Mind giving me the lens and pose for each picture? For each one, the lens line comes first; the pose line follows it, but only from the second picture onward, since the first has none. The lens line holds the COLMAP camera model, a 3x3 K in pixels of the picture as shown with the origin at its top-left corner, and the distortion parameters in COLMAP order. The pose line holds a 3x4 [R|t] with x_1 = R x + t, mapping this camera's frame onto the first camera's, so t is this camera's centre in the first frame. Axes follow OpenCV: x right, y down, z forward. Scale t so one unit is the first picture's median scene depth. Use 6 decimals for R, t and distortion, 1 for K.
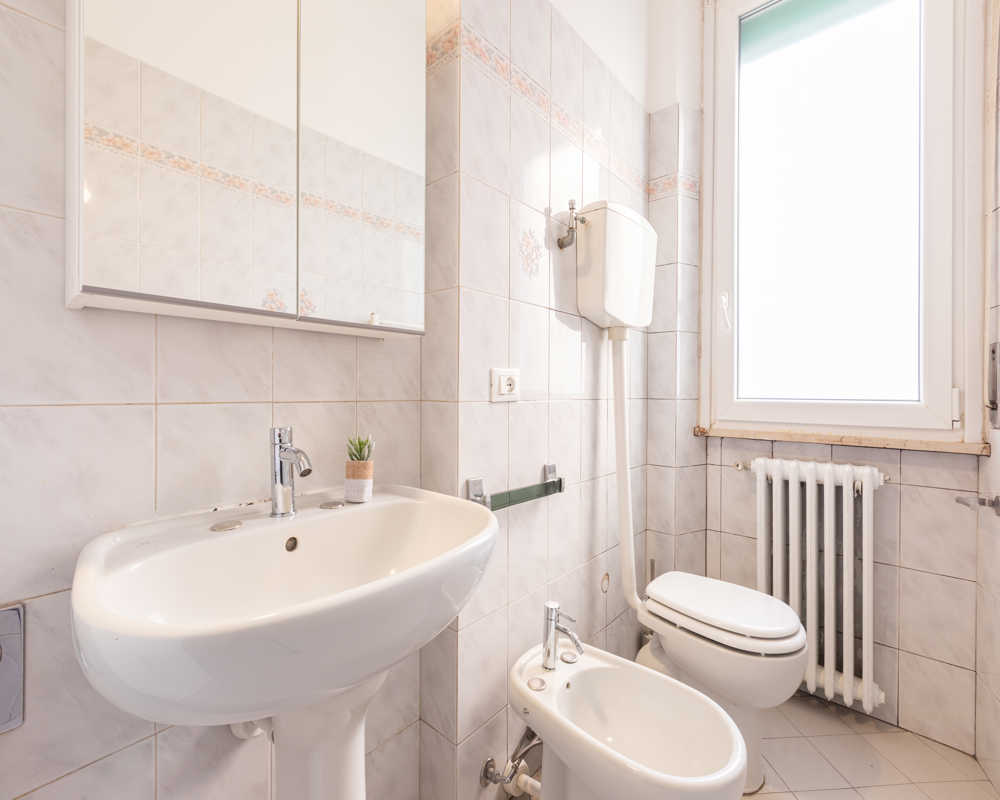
lens RADIAL K [[432.1, 0, 471.4], [0, 432.1, 385.3], [0, 0, 1]] dist [0.006093, -0.000510]
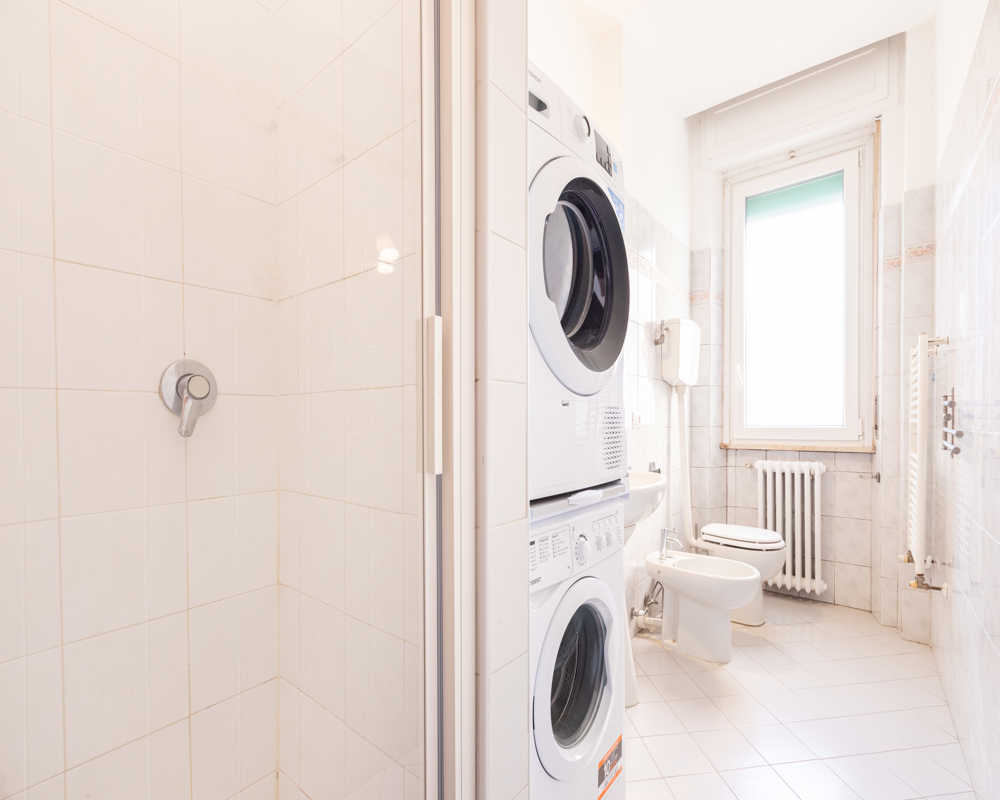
lens RADIAL K [[477.2, 0, 464.7], [0, 477.2, 423.2], [0, 0, 1]] dist [0.012802, 0.000993]
pose [[0.998012, -0.013034, 0.061657, -0.670691], [0.012278, 0.999845, 0.012631, -0.018491], [-0.061812, -0.011849, 0.998017, -0.897306]]
